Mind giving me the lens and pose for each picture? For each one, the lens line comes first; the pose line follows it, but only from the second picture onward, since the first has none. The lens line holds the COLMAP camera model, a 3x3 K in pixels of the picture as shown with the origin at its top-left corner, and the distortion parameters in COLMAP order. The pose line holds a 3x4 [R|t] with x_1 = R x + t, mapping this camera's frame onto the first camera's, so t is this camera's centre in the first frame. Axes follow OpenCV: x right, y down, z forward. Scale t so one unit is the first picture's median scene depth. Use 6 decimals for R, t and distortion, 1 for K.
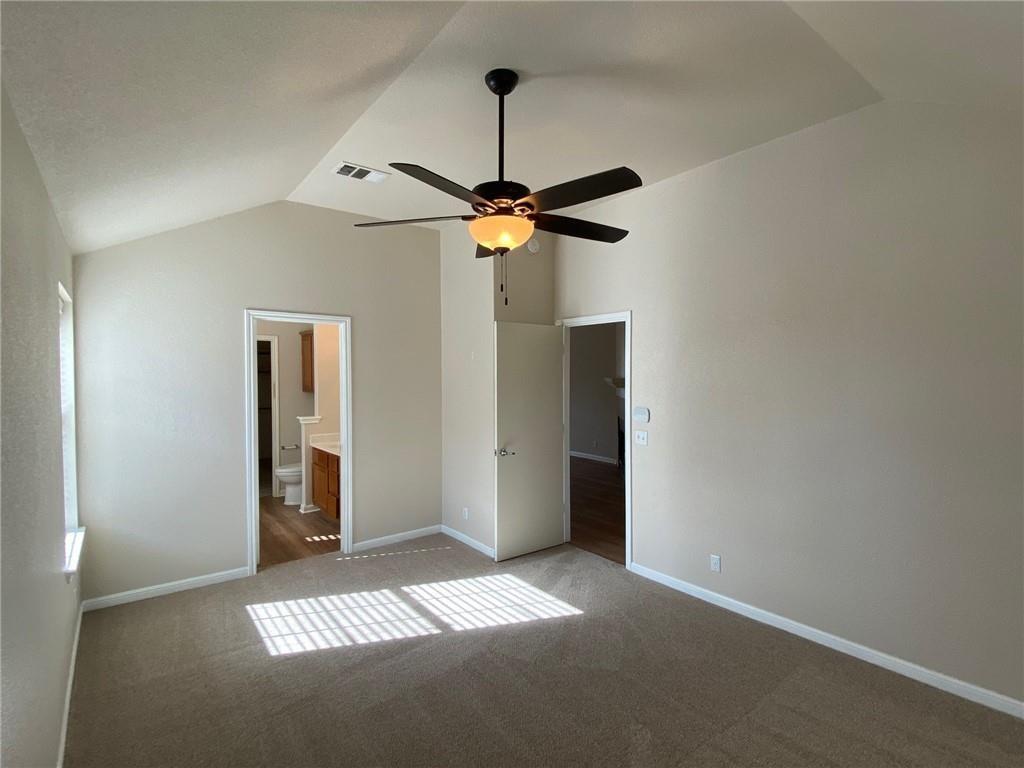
lens RADIAL K [[507.9, 0, 512.0], [0, 507.9, 384.0], [0, 0, 1]] dist [0.040678, -0.029242]
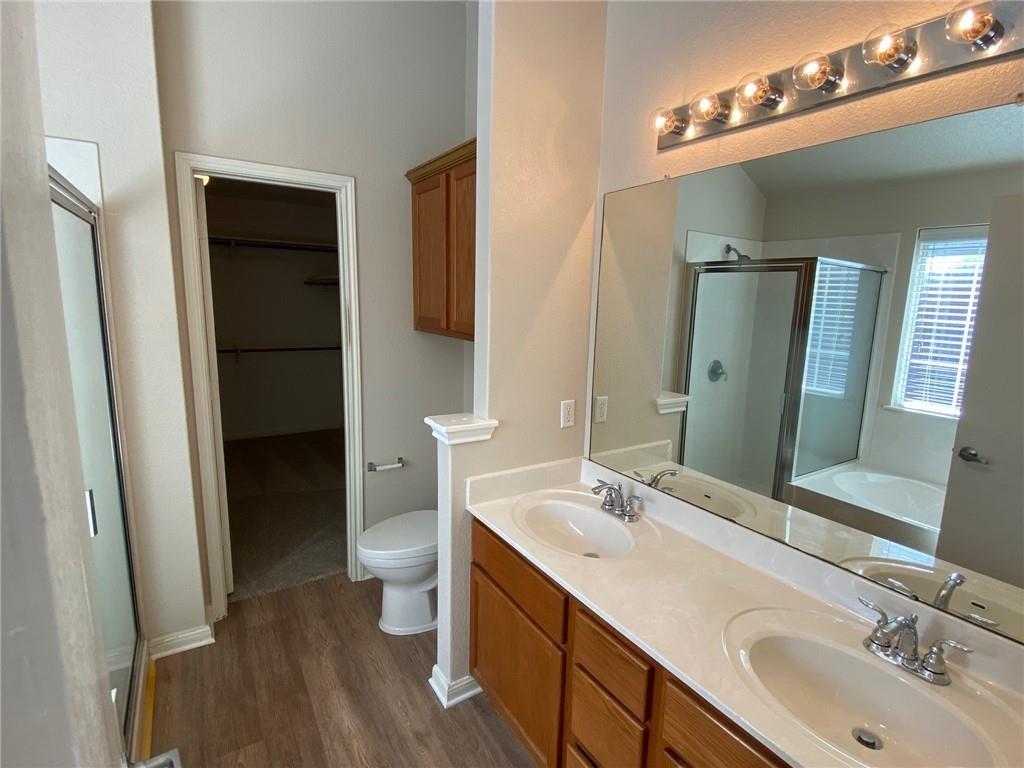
lens RADIAL K [[507.9, 0, 512.0], [0, 507.9, 384.0], [0, 0, 1]] dist [0.040678, -0.029242]
pose [[0.994189, 0.043994, -0.098244, -0.332684], [-0.028732, 0.988012, 0.151677, -0.006012], [0.103739, -0.147973, 0.983536, 0.690938]]
